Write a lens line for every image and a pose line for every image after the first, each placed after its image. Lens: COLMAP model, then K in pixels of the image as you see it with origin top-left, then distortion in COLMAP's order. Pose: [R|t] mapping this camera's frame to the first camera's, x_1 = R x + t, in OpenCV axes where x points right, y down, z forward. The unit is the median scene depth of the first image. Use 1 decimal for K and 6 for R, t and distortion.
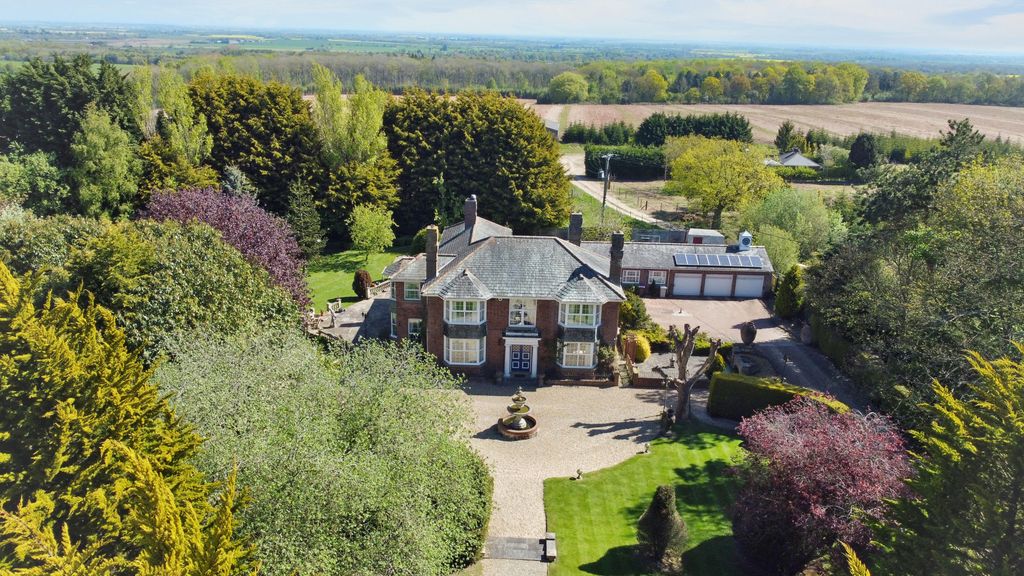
lens RADIAL K [[765.7, 0, 512.0], [0, 765.7, 288.0], [0, 0, 1]] dist [0.006740, 0.002674]
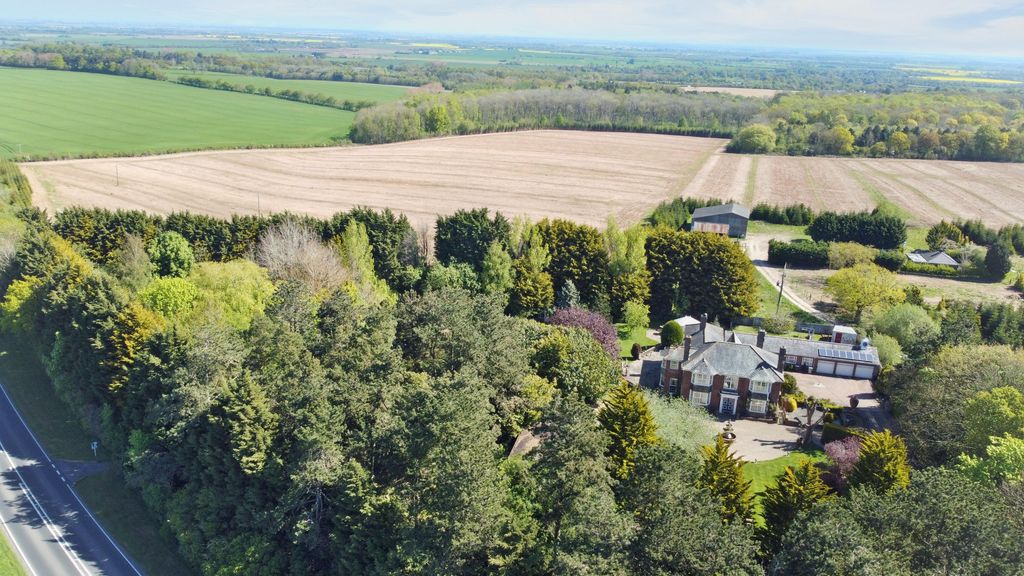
lens RADIAL K [[765.7, 0, 512.0], [0, 765.7, 288.0], [0, 0, 1]] dist [0.006740, 0.002674]
pose [[0.974003, 0.073400, -0.214315, -0.089182], [-0.074776, 0.997199, 0.001689, -0.117483], [0.213839, 0.014381, 0.976763, -0.740817]]
